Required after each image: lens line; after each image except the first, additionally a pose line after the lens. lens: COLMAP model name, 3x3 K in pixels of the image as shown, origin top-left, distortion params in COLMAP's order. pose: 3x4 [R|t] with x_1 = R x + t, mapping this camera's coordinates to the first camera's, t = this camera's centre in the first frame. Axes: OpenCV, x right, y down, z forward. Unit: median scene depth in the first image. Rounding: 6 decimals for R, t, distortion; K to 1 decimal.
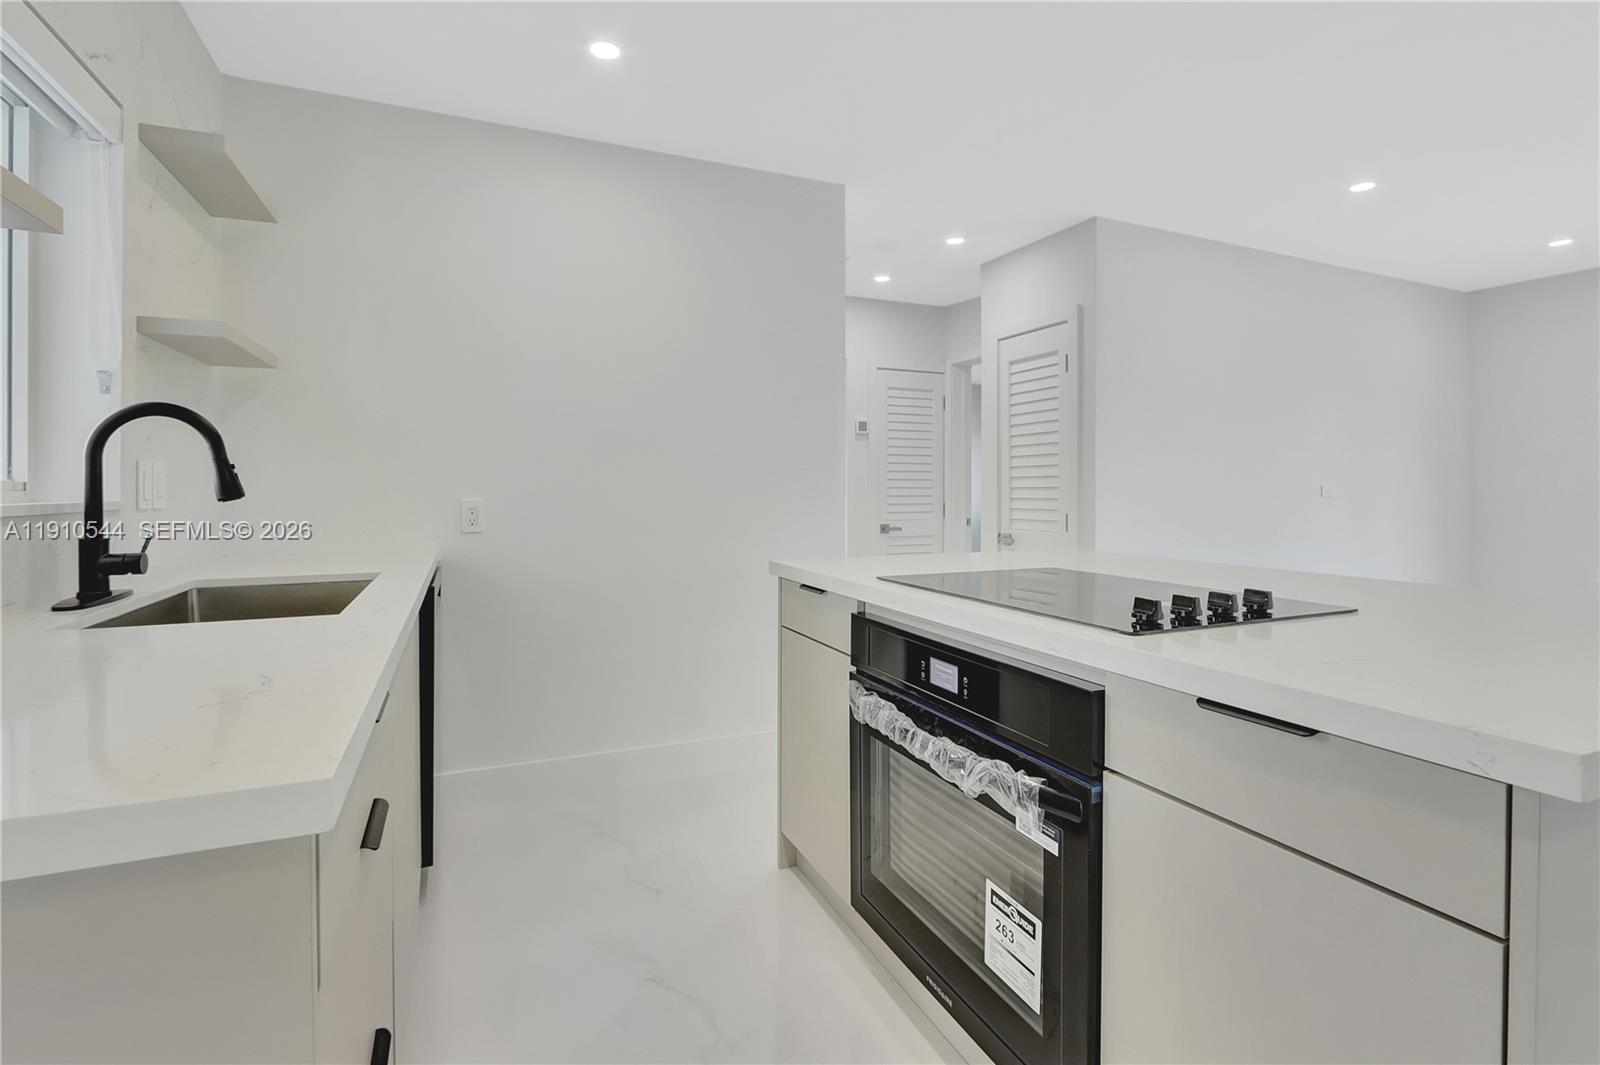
lens RADIAL K [[754.4, 0, 803.1], [0, 754.4, 504.3], [0, 0, 1]] dist [-0.000069, -0.000027]
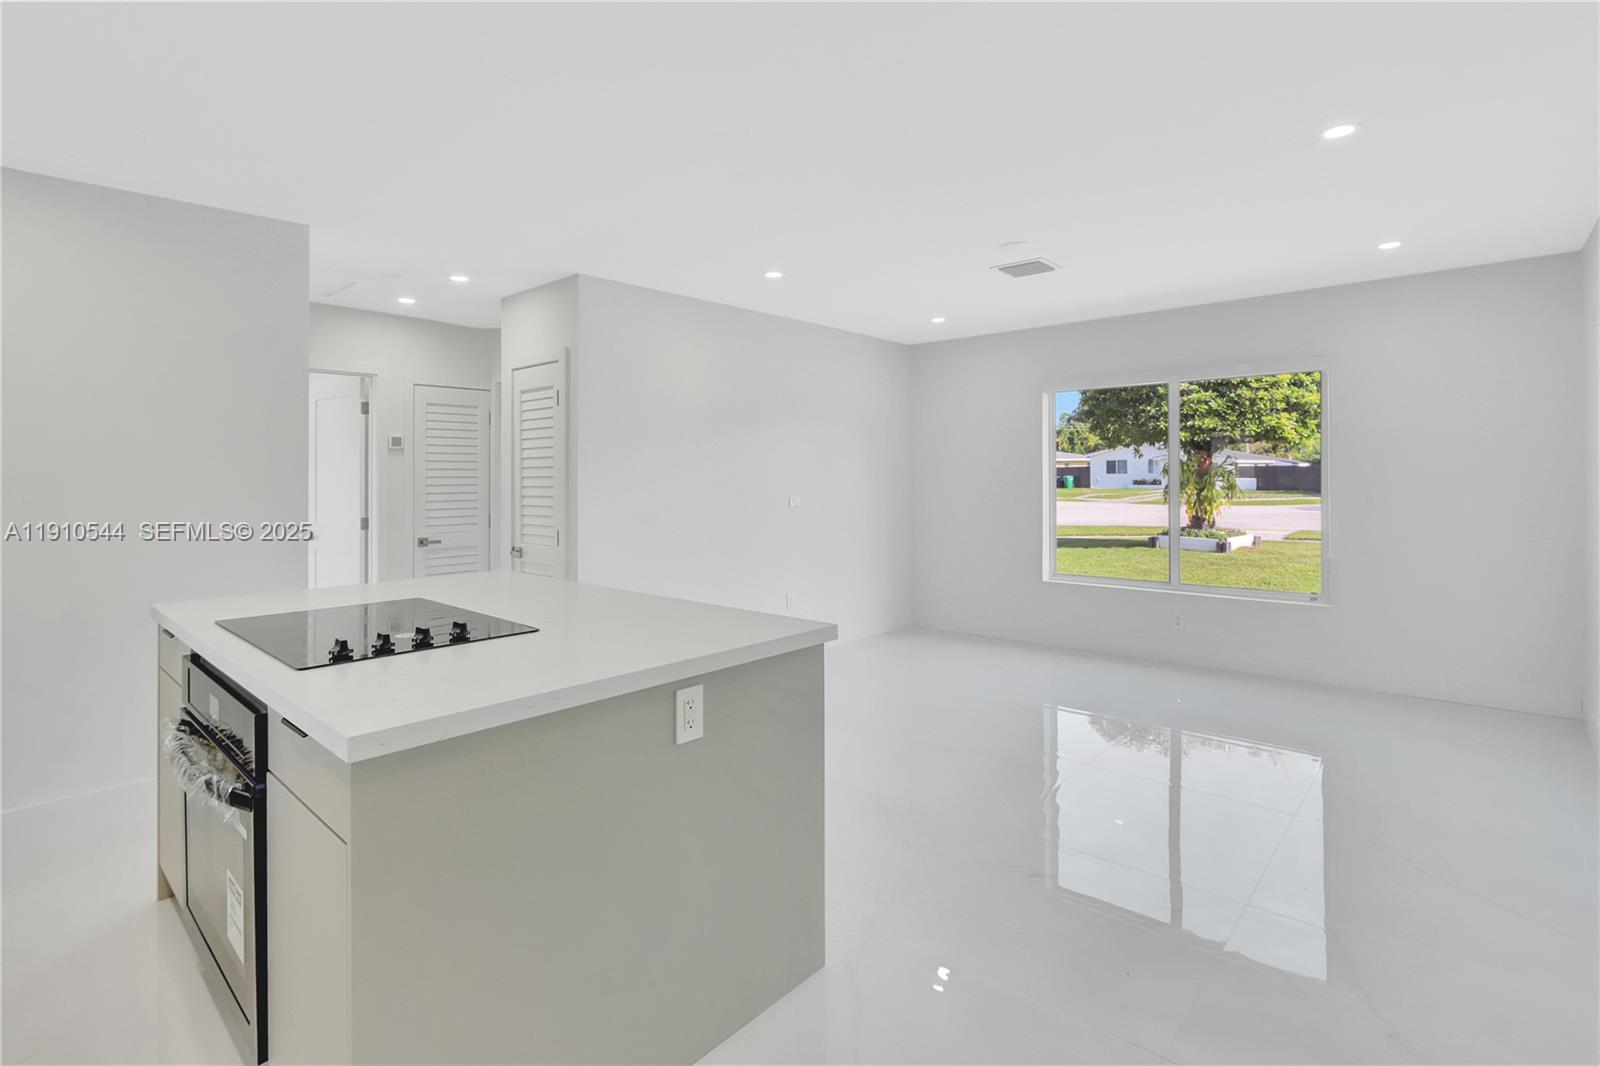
lens RADIAL K [[765.8, 0, 798.4], [0, 765.8, 476.6], [0, 0, 1]] dist [0.001648, 0.000142]
pose [[0.917922, -0.008463, 0.396670, 0.204358], [0.015476, 0.999775, -0.014483, -0.041585], [-0.396458, 0.019433, 0.917847, -0.187904]]
